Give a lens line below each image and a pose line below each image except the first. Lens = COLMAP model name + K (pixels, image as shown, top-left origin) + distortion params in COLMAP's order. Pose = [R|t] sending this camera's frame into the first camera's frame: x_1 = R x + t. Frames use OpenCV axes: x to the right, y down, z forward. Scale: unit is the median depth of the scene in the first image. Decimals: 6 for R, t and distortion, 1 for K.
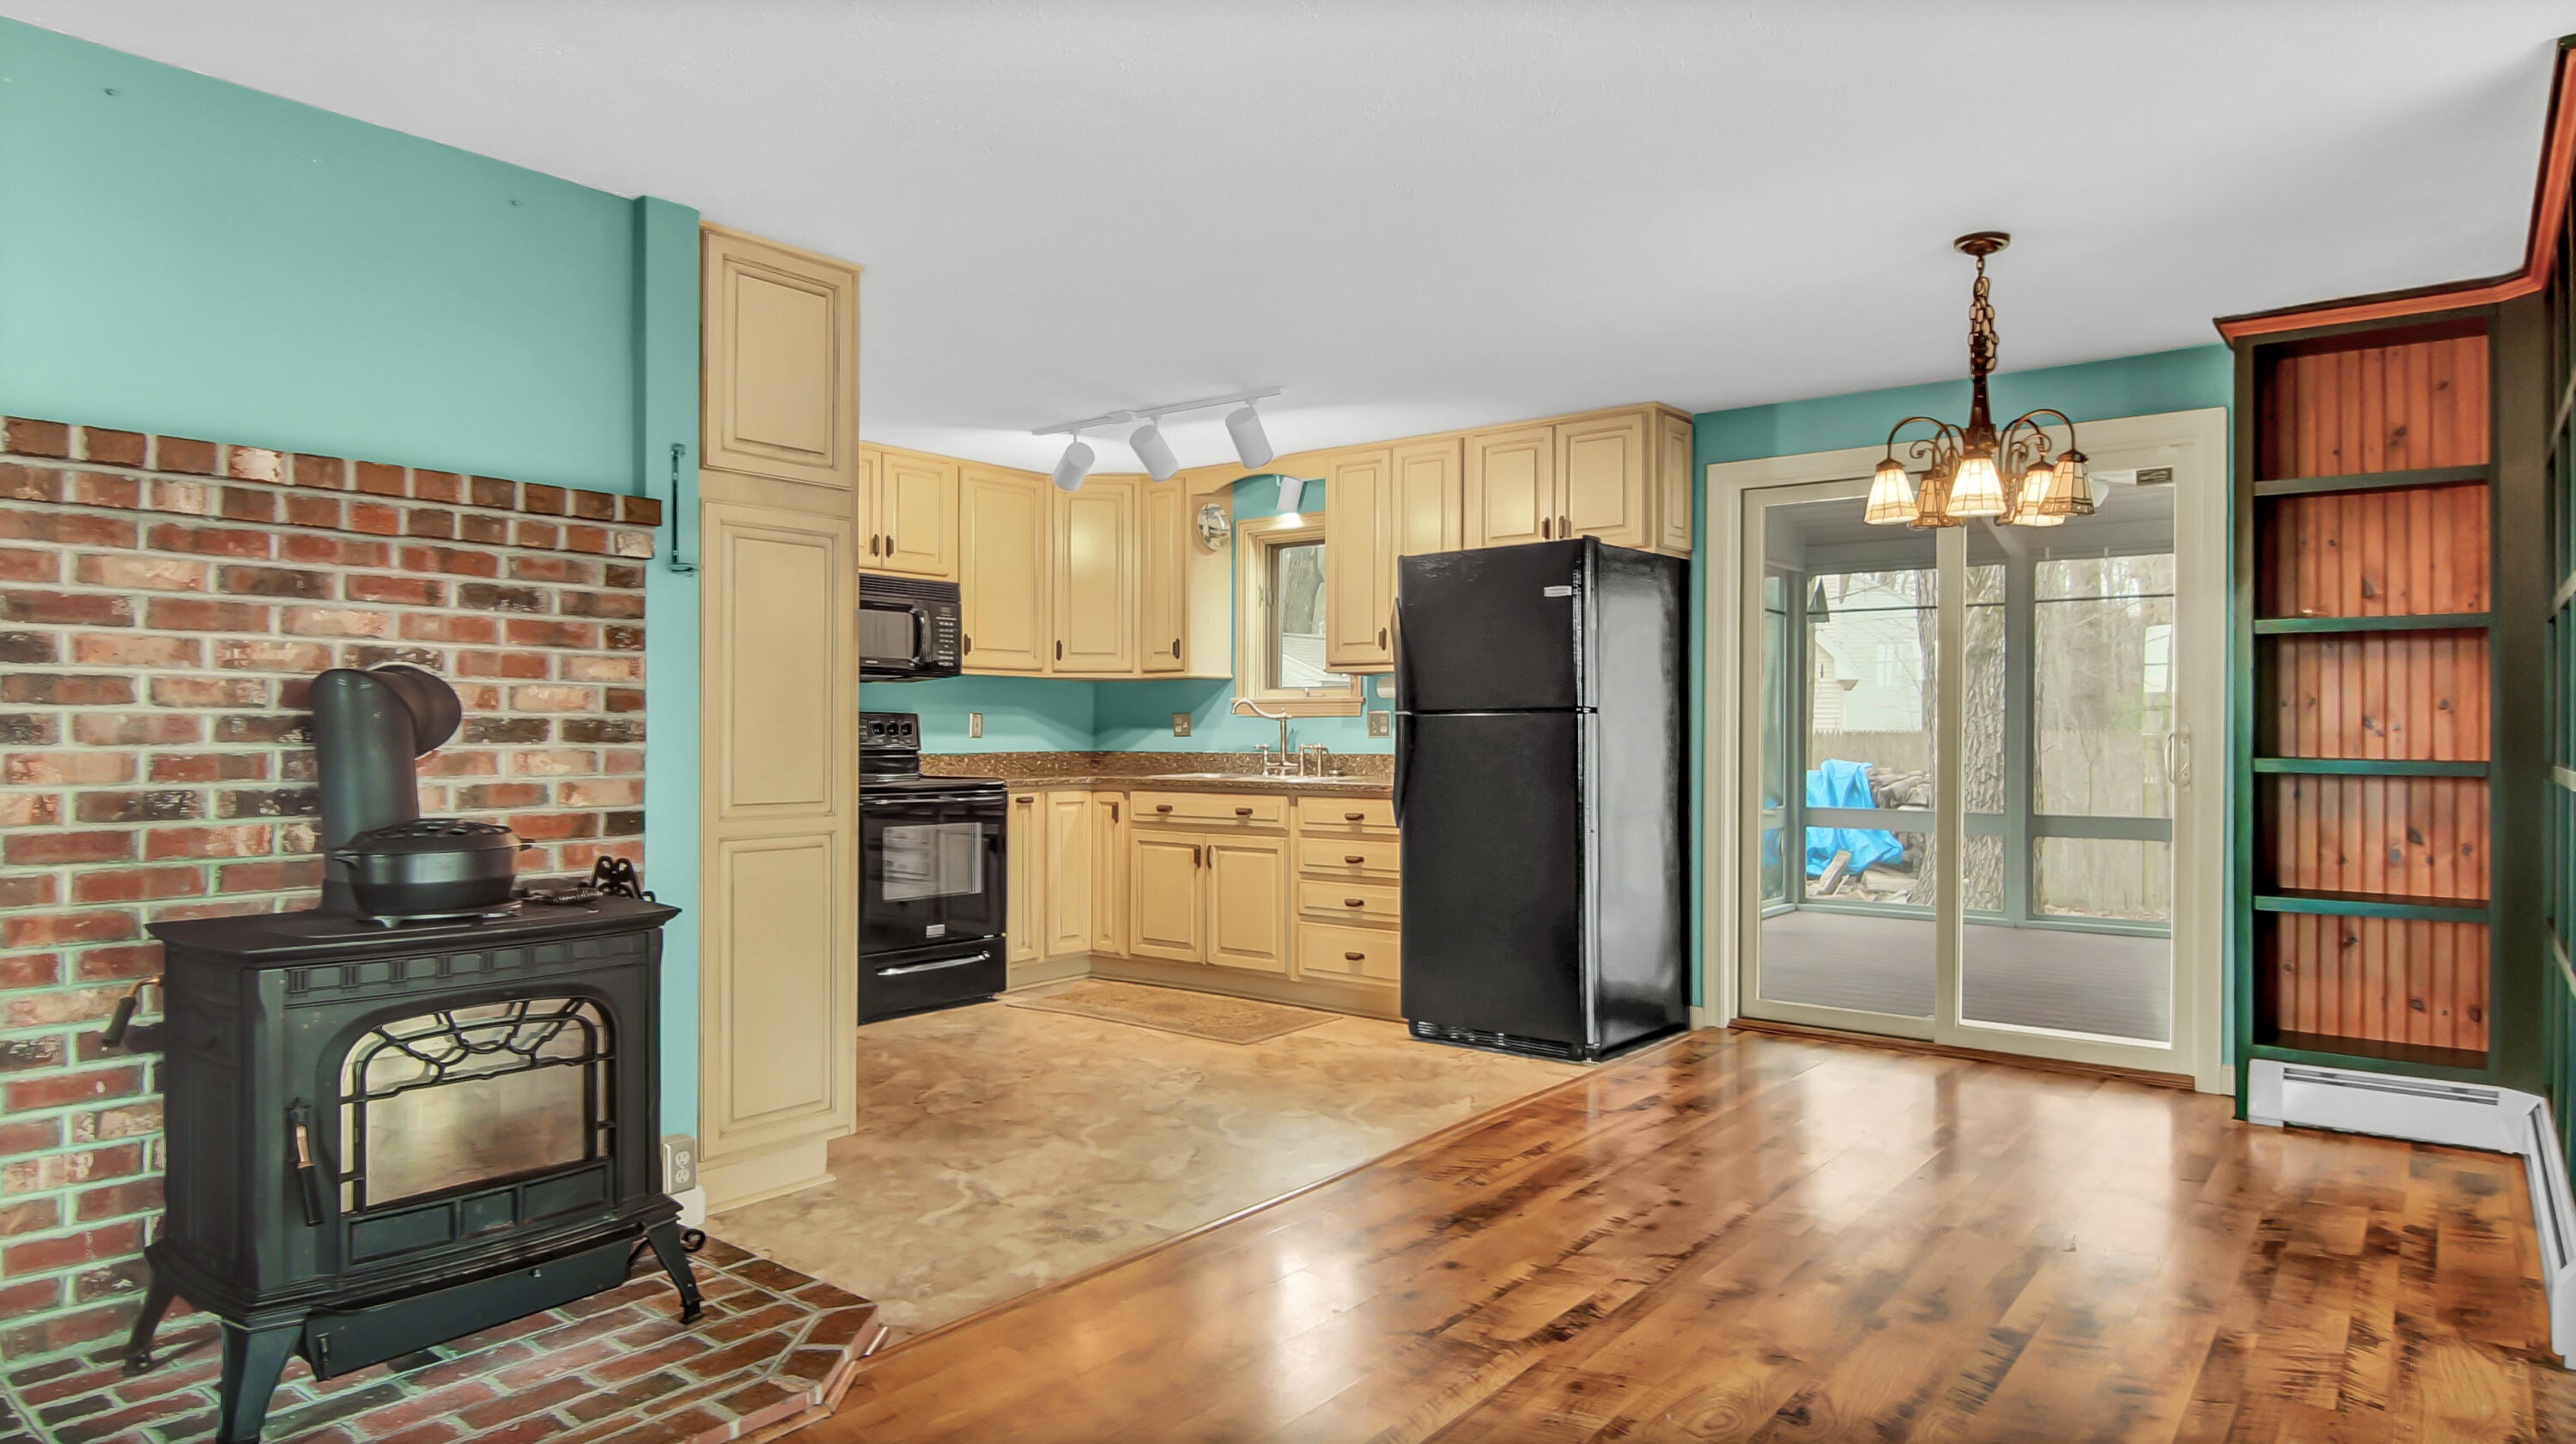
lens RADIAL K [[1449.9, 0, 1286.7], [0, 1449.9, 737.8], [0, 0, 1]] dist [-0.022247, -0.001294]
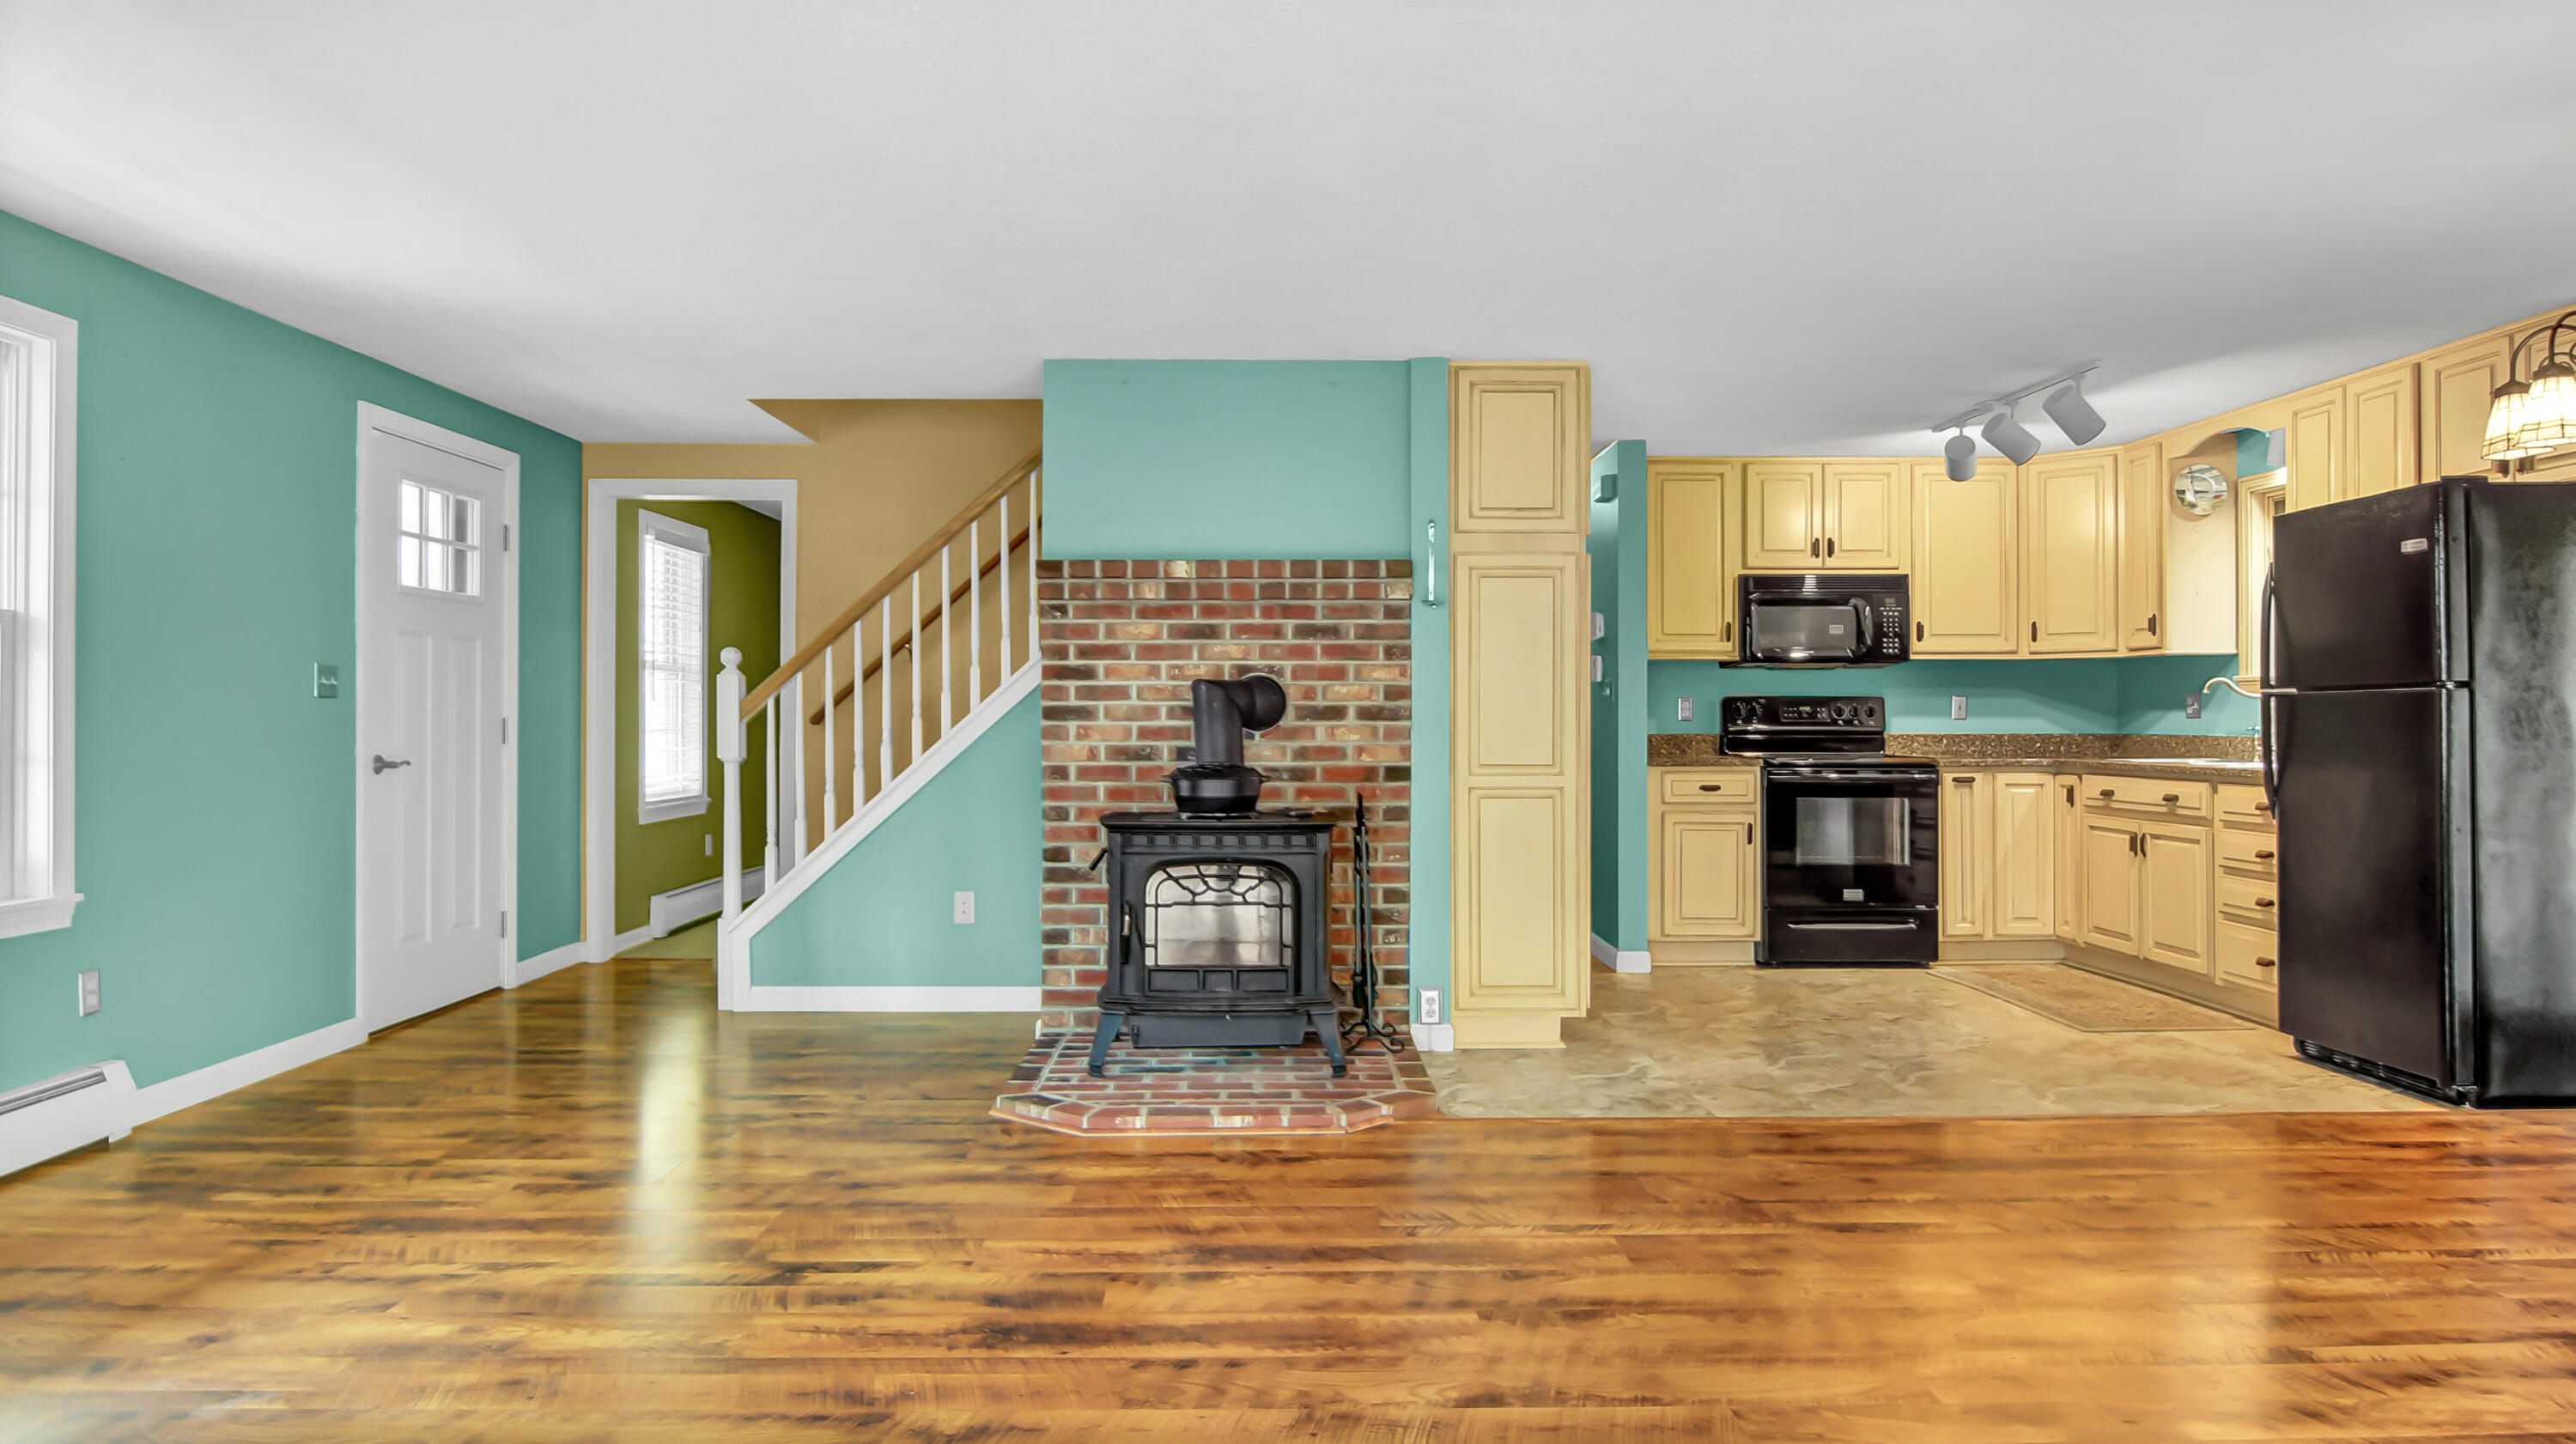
lens RADIAL K [[1449.9, 0, 1283.0], [0, 1449.9, 715.2], [0, 0, 1]] dist [-0.022247, -0.001294]
pose [[0.642607, -0.003792, -0.766186, 0.634715], [-0.000552, 0.999985, -0.005412, 0.005716], [0.766195, 0.003900, 0.642596, -0.074118]]
